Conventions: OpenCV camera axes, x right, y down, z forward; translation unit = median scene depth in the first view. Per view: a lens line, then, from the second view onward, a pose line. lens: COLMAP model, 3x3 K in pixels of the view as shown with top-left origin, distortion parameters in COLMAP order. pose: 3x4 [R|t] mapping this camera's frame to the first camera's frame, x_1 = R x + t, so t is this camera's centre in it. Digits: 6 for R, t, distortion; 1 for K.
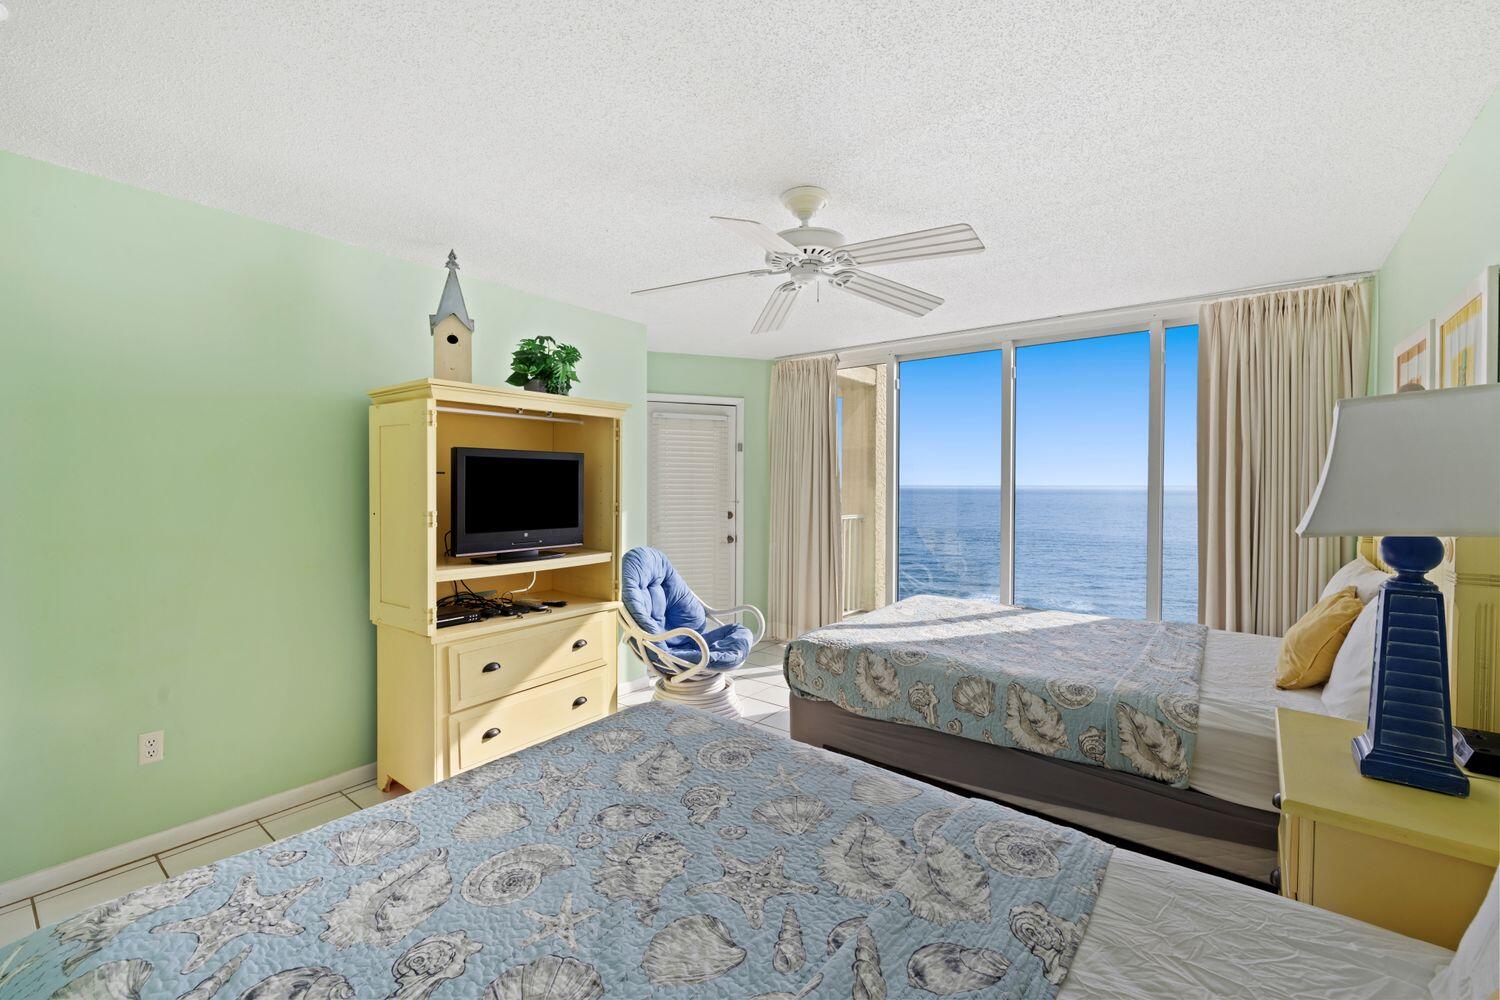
lens RADIAL K [[623.1, 0, 744.0], [0, 623.1, 493.9], [0, 0, 1]] dist [-0.002640, -0.000091]
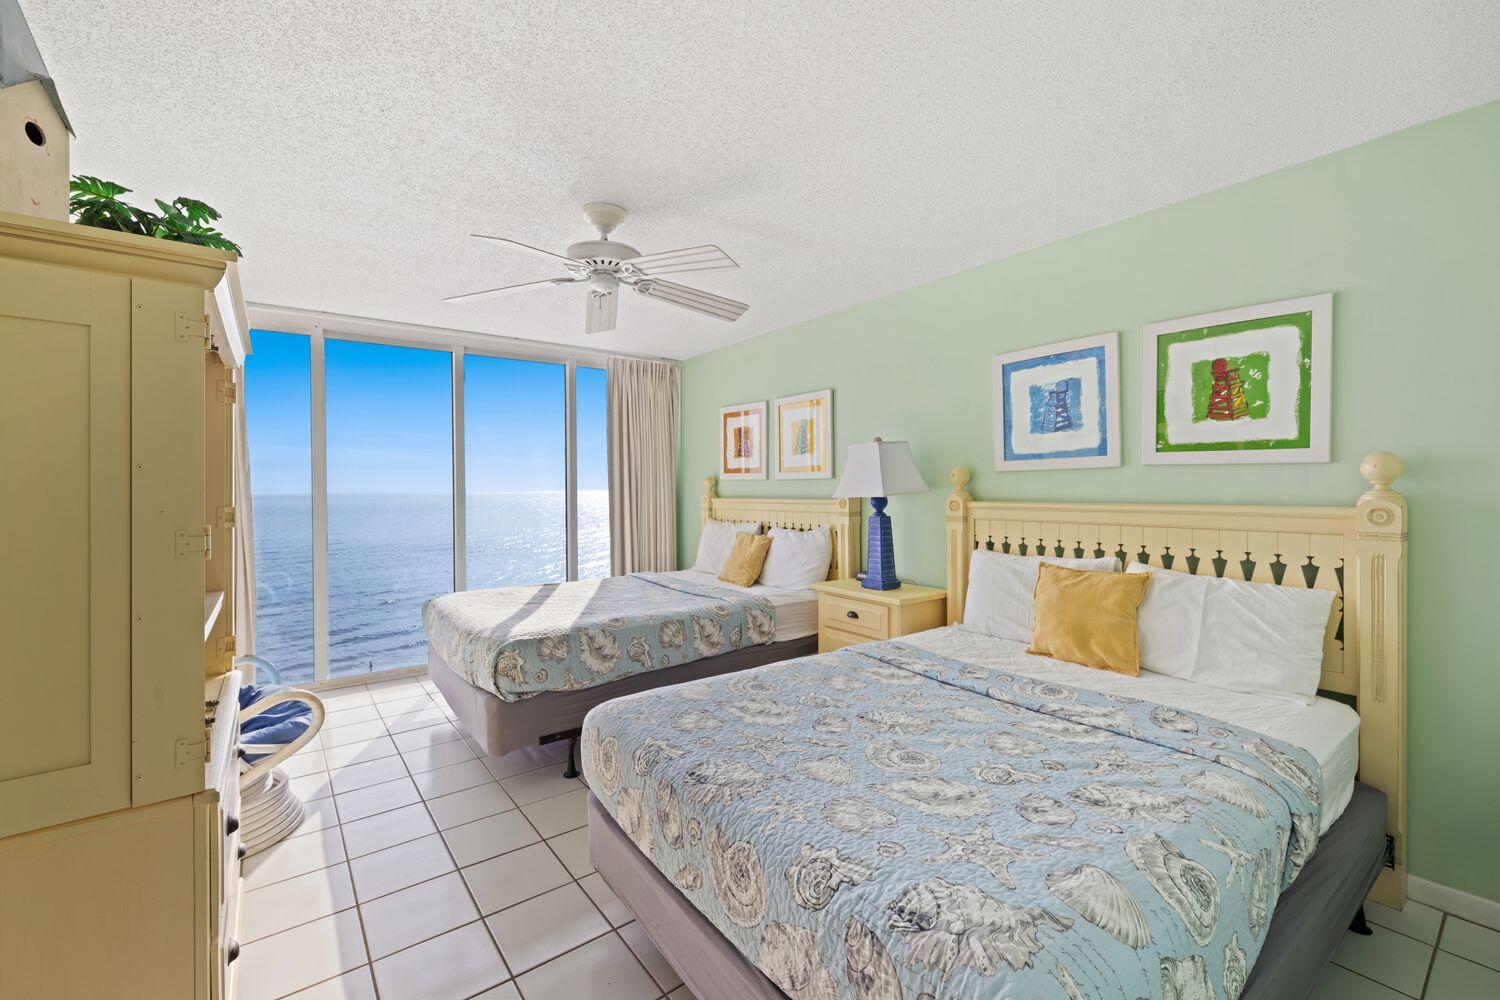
lens RADIAL K [[620.4, 0, 746.8], [0, 620.4, 482.6], [0, 0, 1]] dist [0.000556, -0.000019]
pose [[0.253048, -0.000750, 0.967453, -0.959177], [0.021944, 0.999747, -0.004964, 0.007115], [-0.967205, 0.022486, 0.253000, 0.532308]]
